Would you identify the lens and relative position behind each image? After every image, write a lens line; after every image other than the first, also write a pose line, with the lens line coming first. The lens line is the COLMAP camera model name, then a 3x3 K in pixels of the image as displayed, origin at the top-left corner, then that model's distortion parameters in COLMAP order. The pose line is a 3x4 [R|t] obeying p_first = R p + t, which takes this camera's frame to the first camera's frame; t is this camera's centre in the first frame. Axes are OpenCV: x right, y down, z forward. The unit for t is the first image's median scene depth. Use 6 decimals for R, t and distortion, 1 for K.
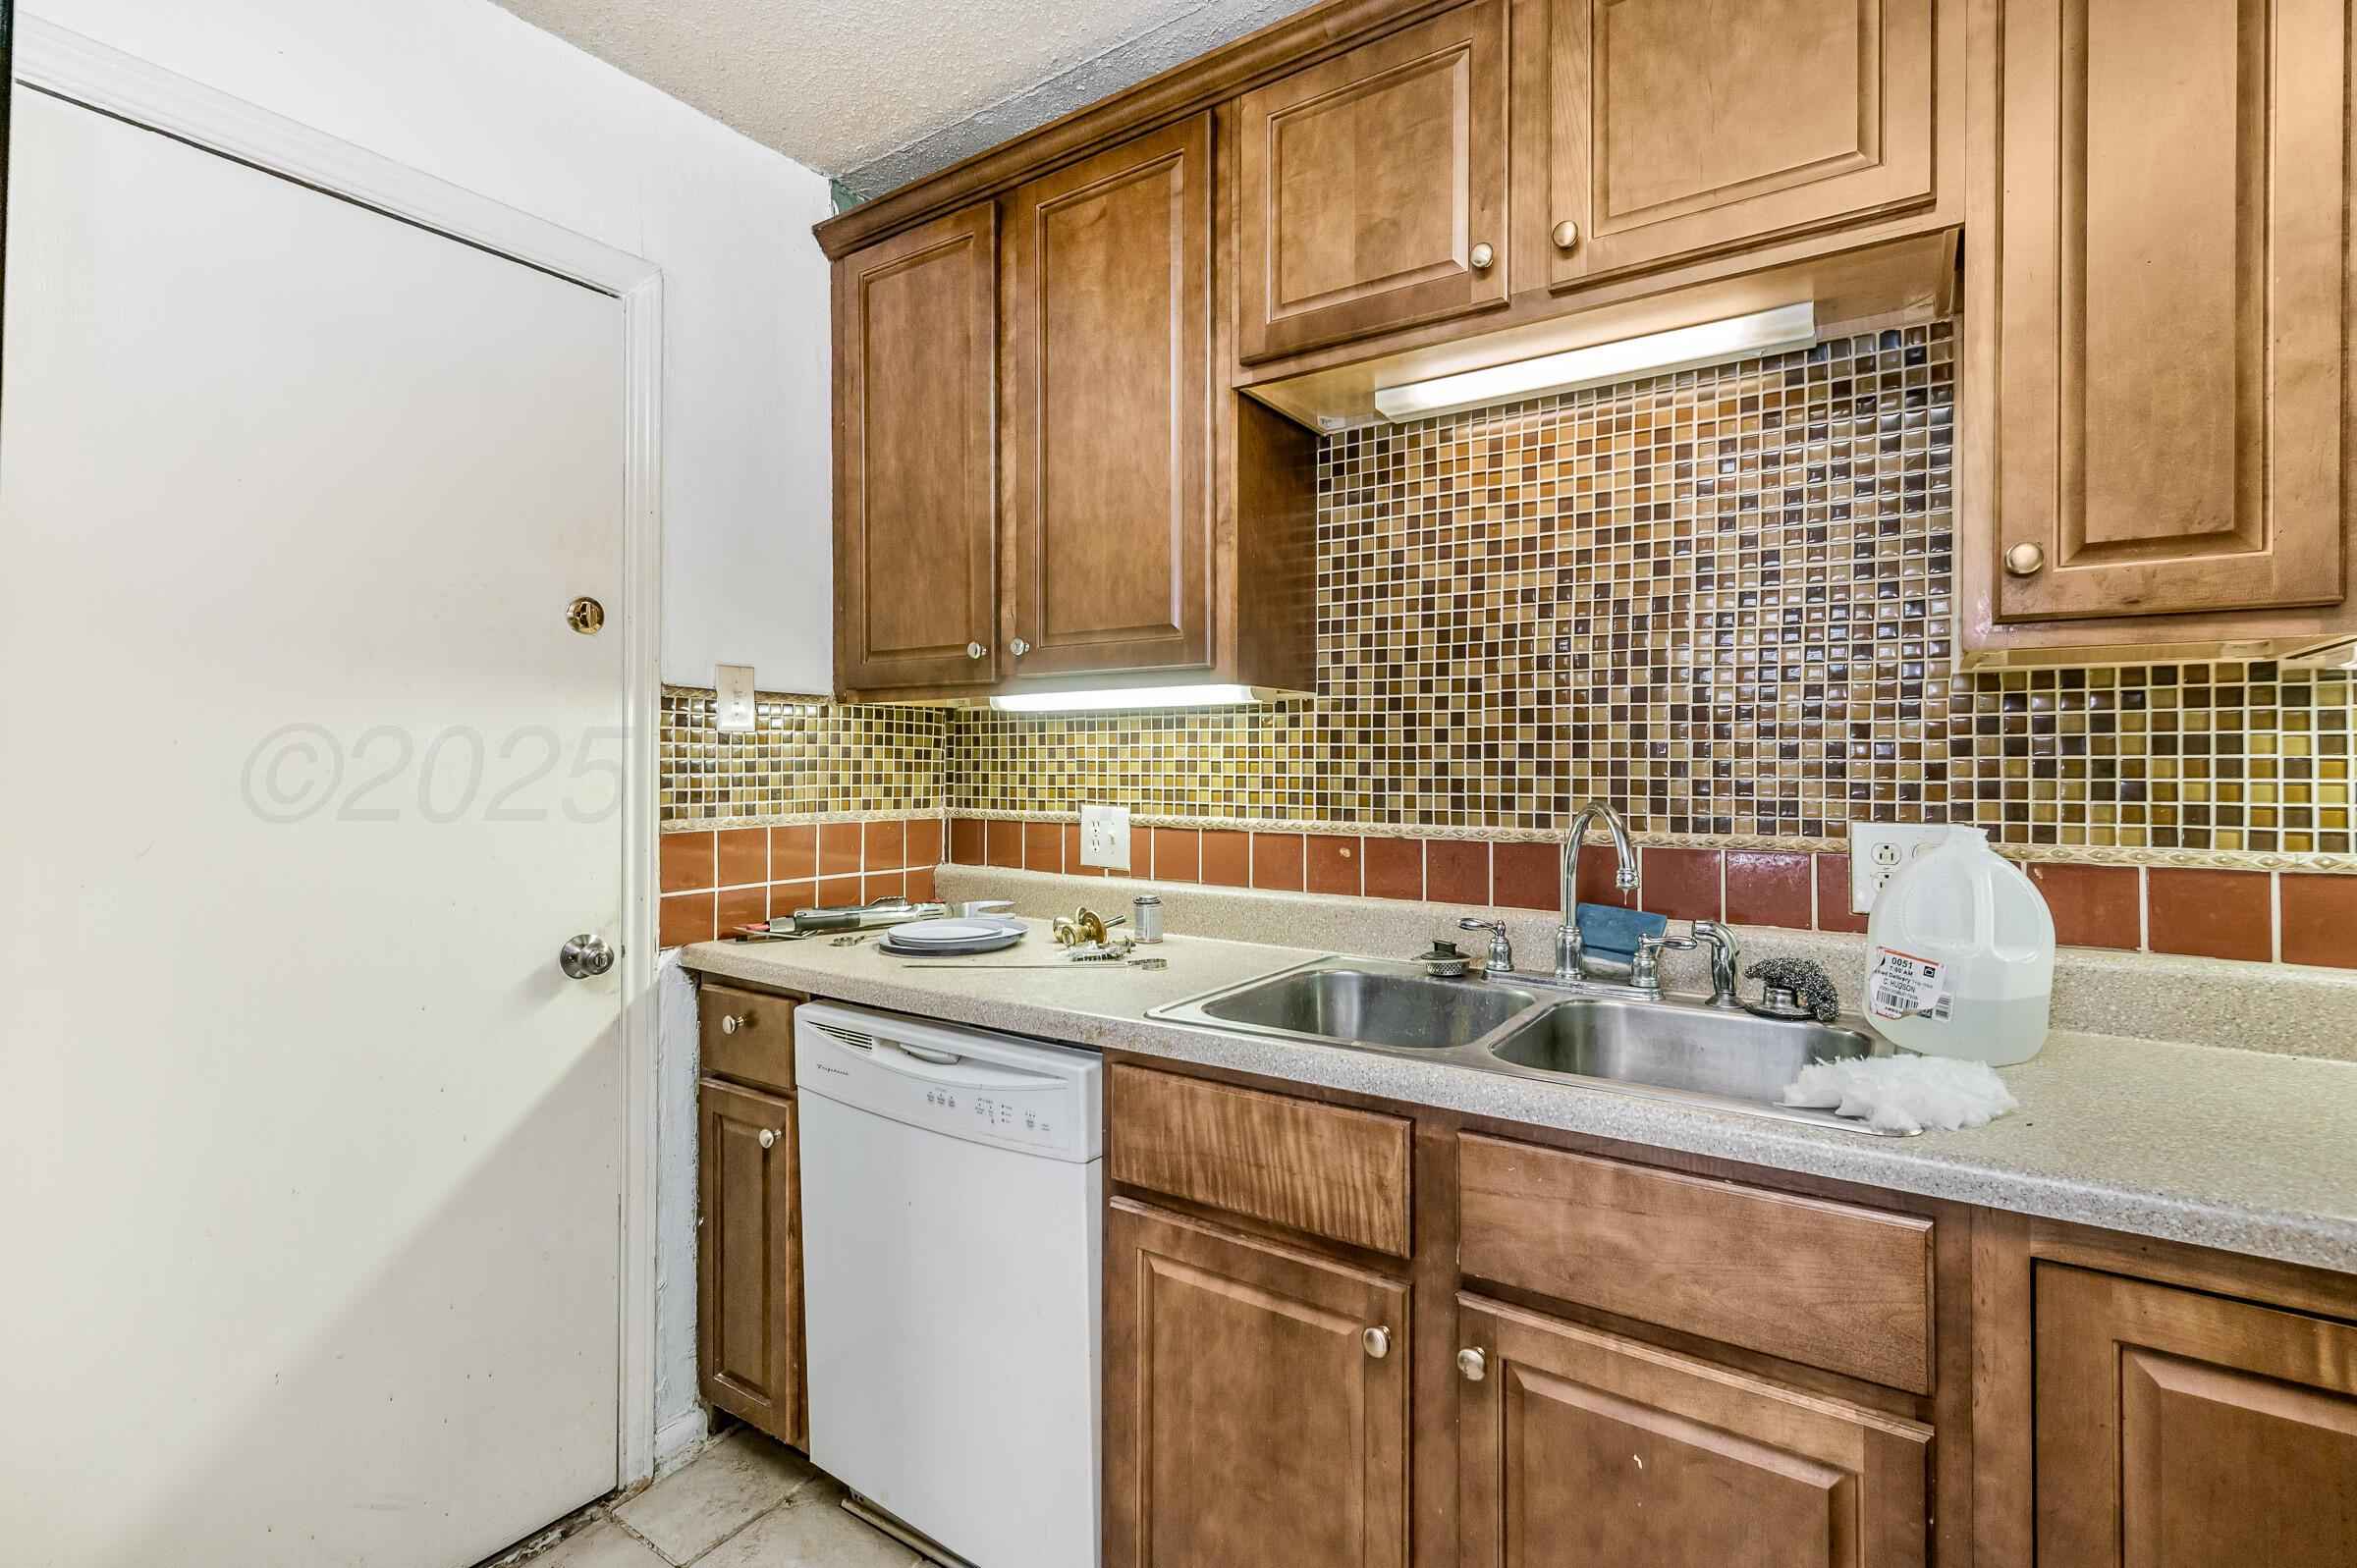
lens RADIAL K [[1088.1, 0, 1174.6], [0, 1088.1, 754.2], [0, 0, 1]] dist [-0.000433, 0.000101]
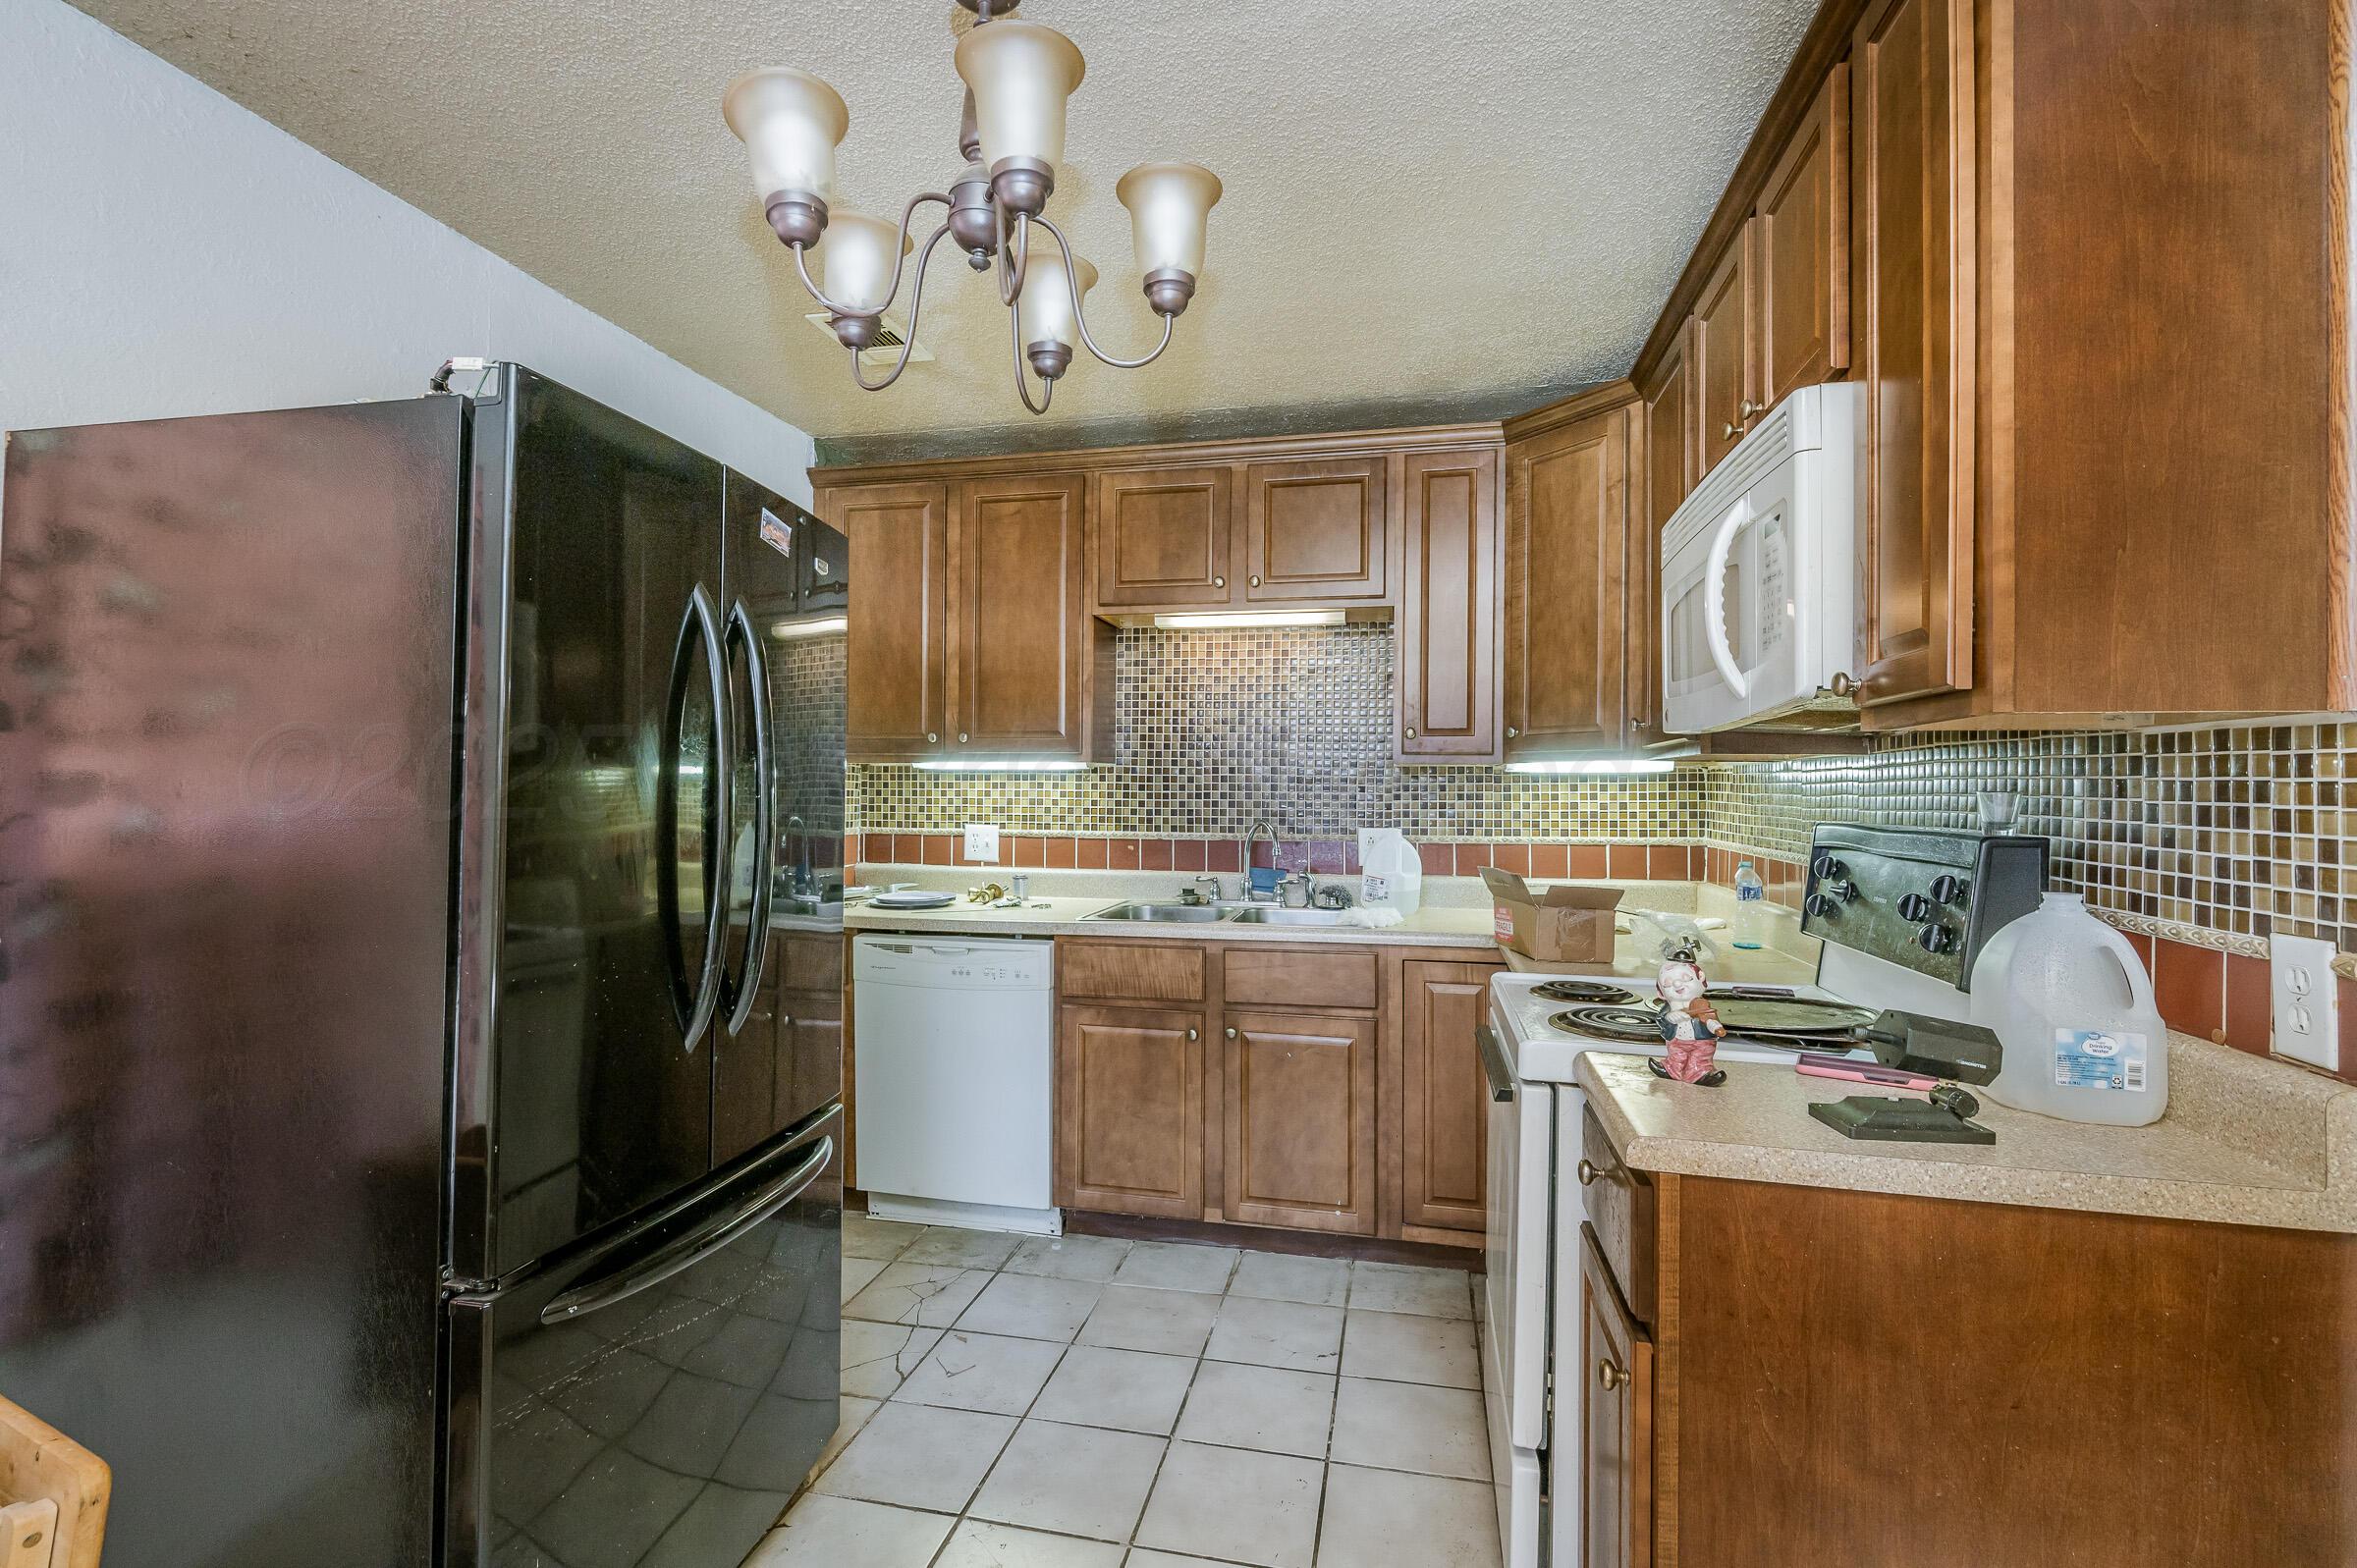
lens RADIAL K [[1088.1, 0, 1174.6], [0, 1088.1, 754.2], [0, 0, 1]] dist [-0.000433, 0.000101]
pose [[0.929001, 0.015143, 0.369768, -0.518649], [-0.008140, 0.999757, -0.020494, -0.038293], [-0.369988, 0.016029, 0.928898, -0.872748]]
